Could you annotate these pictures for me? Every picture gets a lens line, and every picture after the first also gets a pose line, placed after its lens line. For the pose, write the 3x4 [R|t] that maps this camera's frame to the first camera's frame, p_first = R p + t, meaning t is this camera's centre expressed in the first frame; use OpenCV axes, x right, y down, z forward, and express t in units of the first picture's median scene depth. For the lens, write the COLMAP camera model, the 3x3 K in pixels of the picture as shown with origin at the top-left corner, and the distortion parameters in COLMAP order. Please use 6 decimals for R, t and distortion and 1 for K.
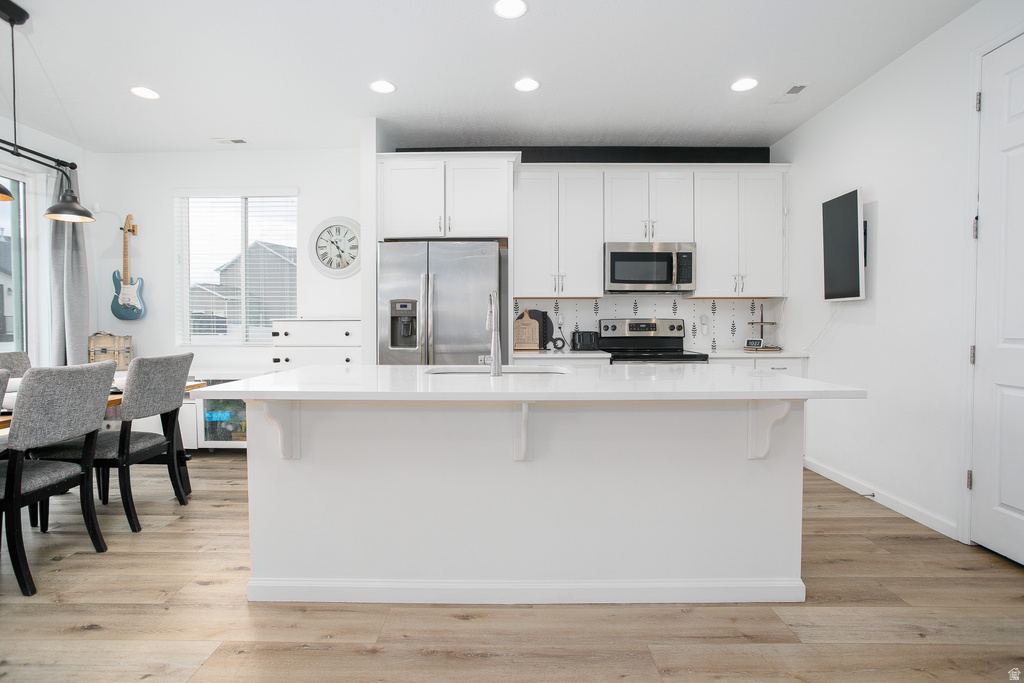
lens RADIAL K [[499.7, 0, 501.1], [0, 499.7, 335.9], [0, 0, 1]] dist [-0.054705, 0.026375]
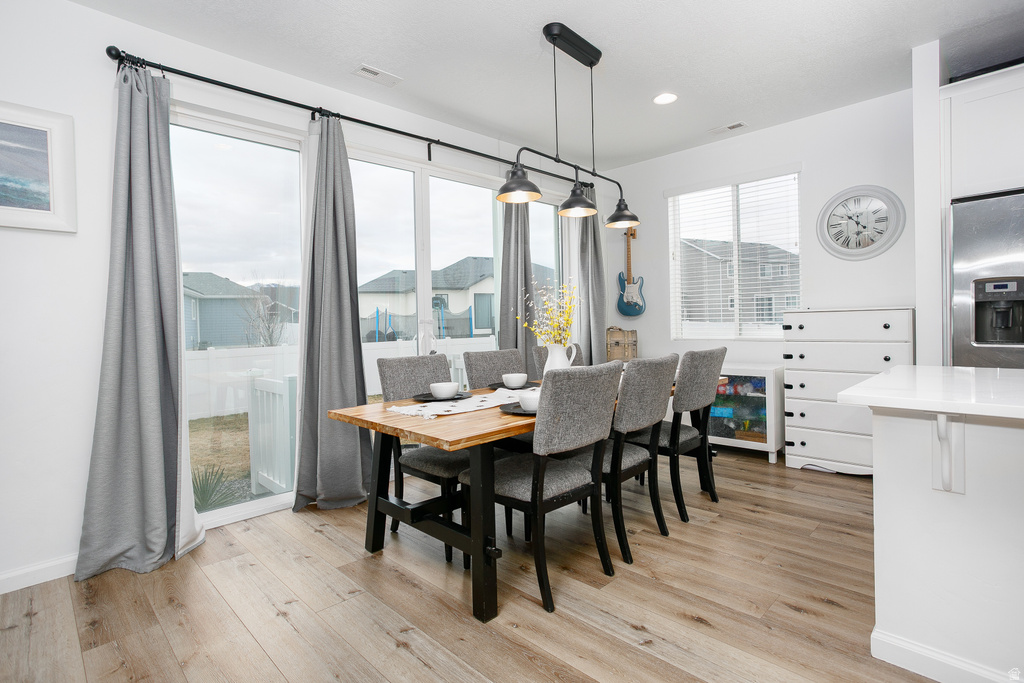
lens RADIAL K [[503.0, 0, 508.4], [0, 503.0, 331.3], [0, 0, 1]] dist [-0.056445, 0.033742]
pose [[0.712394, -0.003981, -0.701768, -0.186809], [0.005535, 0.999985, -0.000053, 0.000665], [0.701758, -0.003847, 0.712405, -0.000544]]
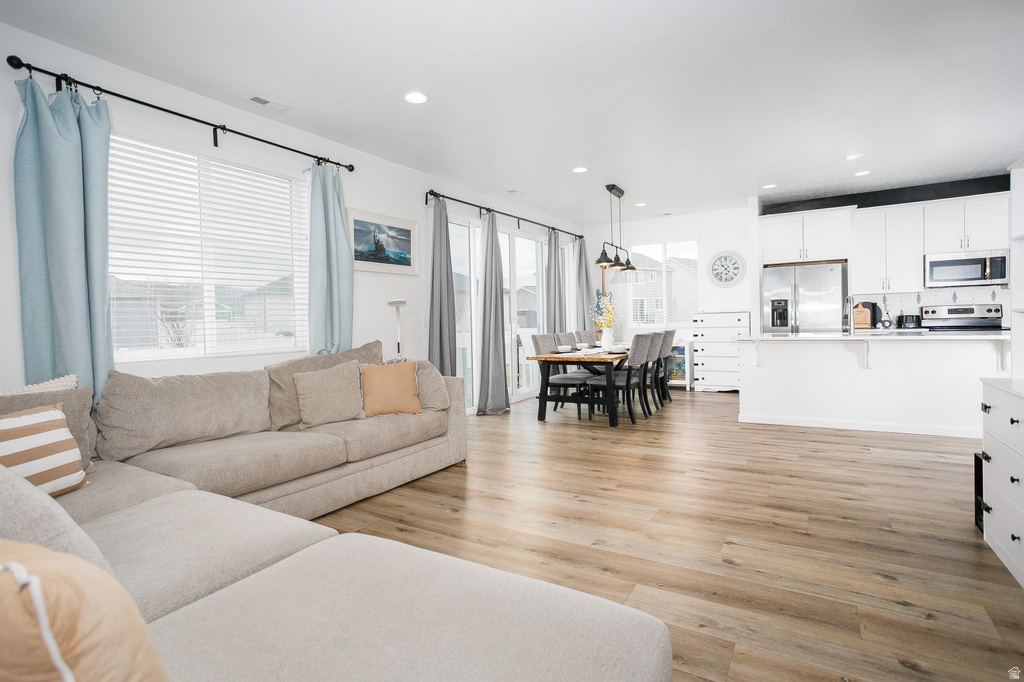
lens RADIAL K [[503.0, 0, 508.4], [0, 503.0, 330.8], [0, 0, 1]] dist [-0.056445, 0.033742]
pose [[0.857582, -0.011290, -0.514223, -0.106606], [0.013063, 0.999915, -0.000167, 0.024049], [0.514181, -0.006574, 0.857657, -0.922748]]
